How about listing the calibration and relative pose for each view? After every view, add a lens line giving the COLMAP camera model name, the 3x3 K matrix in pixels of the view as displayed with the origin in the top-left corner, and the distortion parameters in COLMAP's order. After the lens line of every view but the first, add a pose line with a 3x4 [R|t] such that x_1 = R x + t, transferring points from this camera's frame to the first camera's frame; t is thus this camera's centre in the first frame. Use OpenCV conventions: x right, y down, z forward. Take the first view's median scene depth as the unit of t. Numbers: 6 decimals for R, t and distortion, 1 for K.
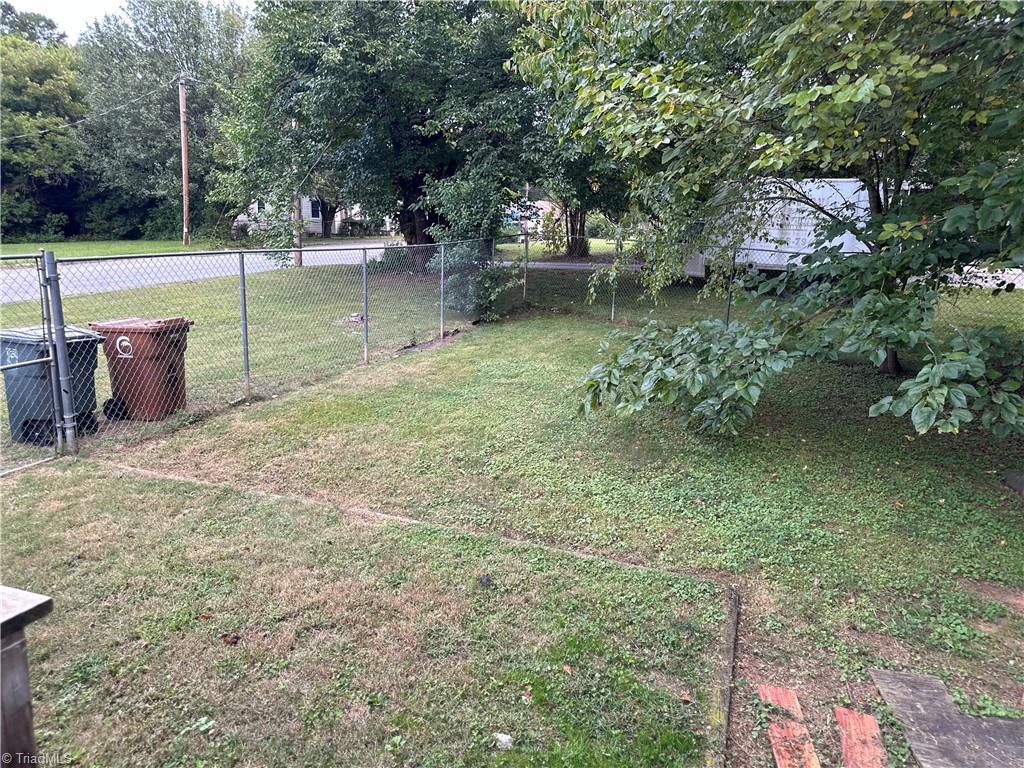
lens RADIAL K [[708.6, 0, 510.3], [0, 708.6, 385.1], [0, 0, 1]] dist [0.056258, -0.068724]
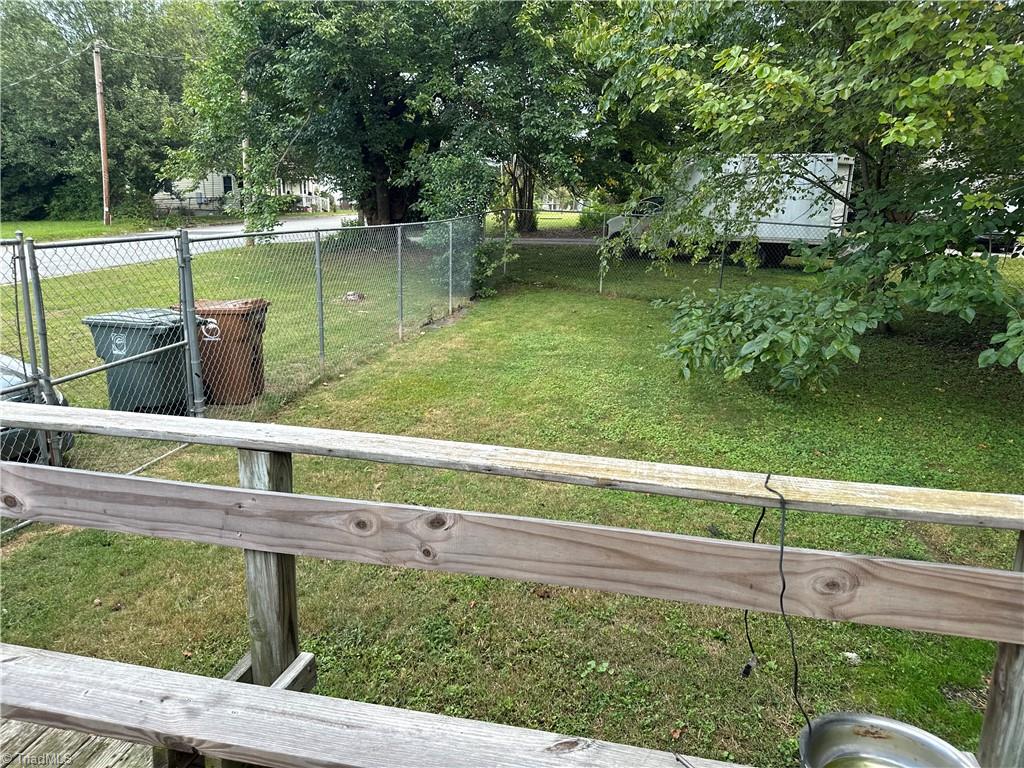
lens RADIAL K [[717.6, 0, 511.0], [0, 717.6, 370.2], [0, 0, 1]] dist [0.040319, -0.047260]
pose [[0.991136, -0.038927, 0.127023, -0.134759], [0.037624, 0.999212, 0.012637, 0.002326], [-0.127415, -0.007746, 0.991819, -0.010812]]
